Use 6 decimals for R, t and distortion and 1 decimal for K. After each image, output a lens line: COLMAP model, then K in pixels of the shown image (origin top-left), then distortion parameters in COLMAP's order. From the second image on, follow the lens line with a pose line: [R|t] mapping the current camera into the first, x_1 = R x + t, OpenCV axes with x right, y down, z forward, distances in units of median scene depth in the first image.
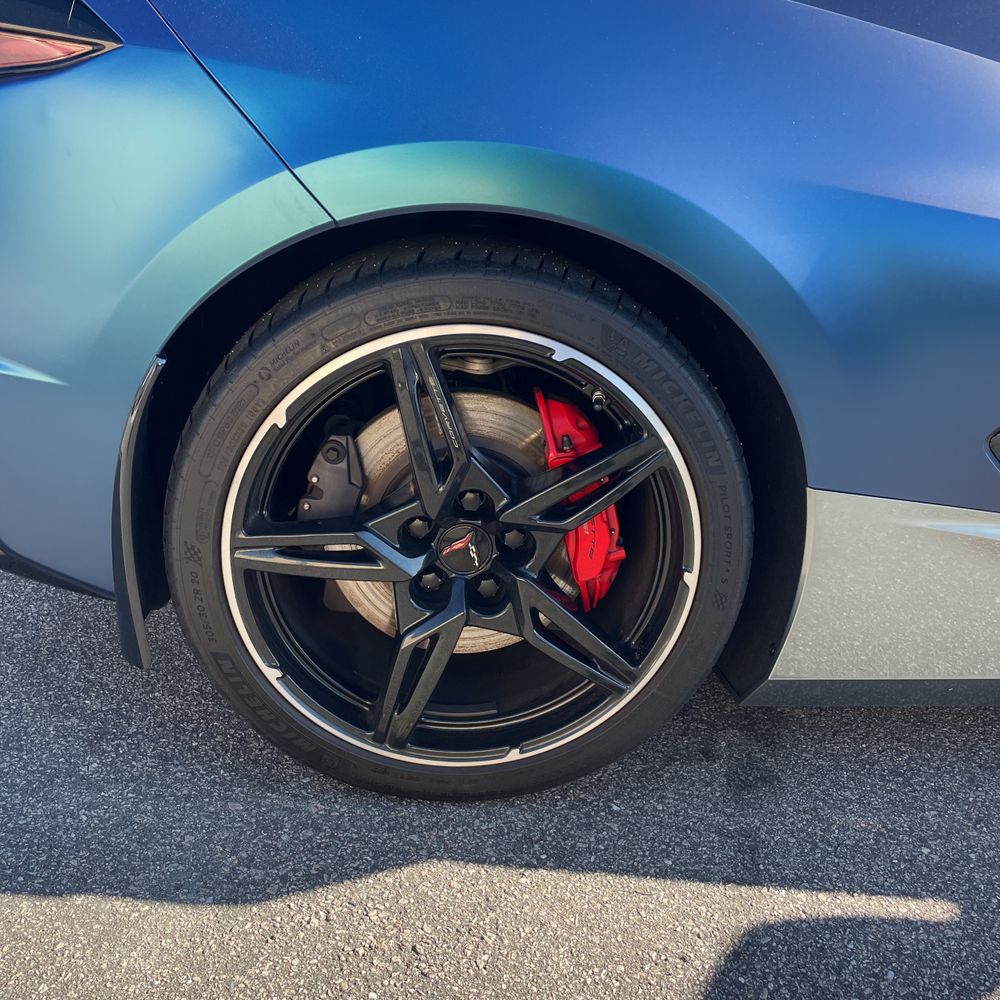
lens RADIAL K [[1004.0, 0, 504.6], [0, 1004.0, 499.7], [0, 0, 1]] dist [0.067476, -0.084605]
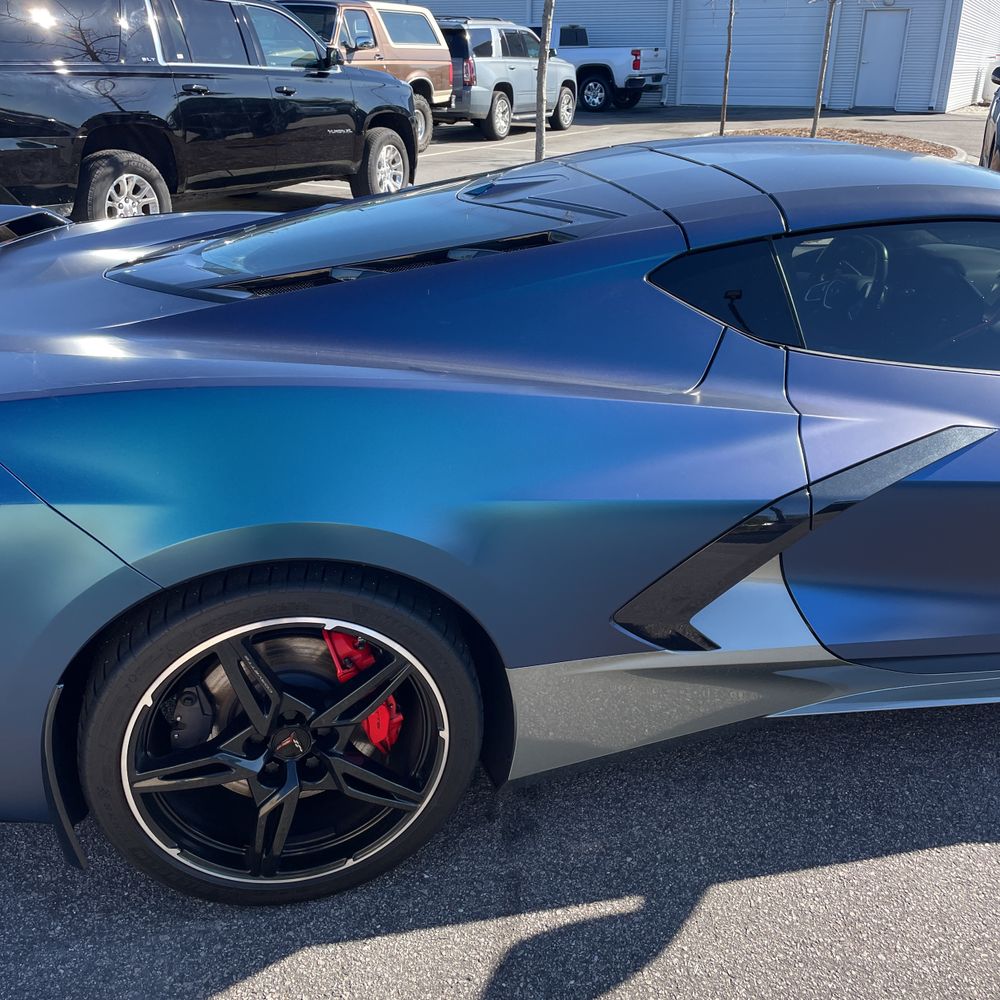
lens RADIAL K [[1009.8, 0, 516.2], [0, 1009.8, 499.5], [0, 0, 1]] dist [0.087983, -0.121631]
pose [[0.978687, -0.165436, 0.121663, 0.161791], [0.153896, 0.983128, 0.098869, -0.402122], [-0.135967, -0.078038, 0.987635, -0.500498]]
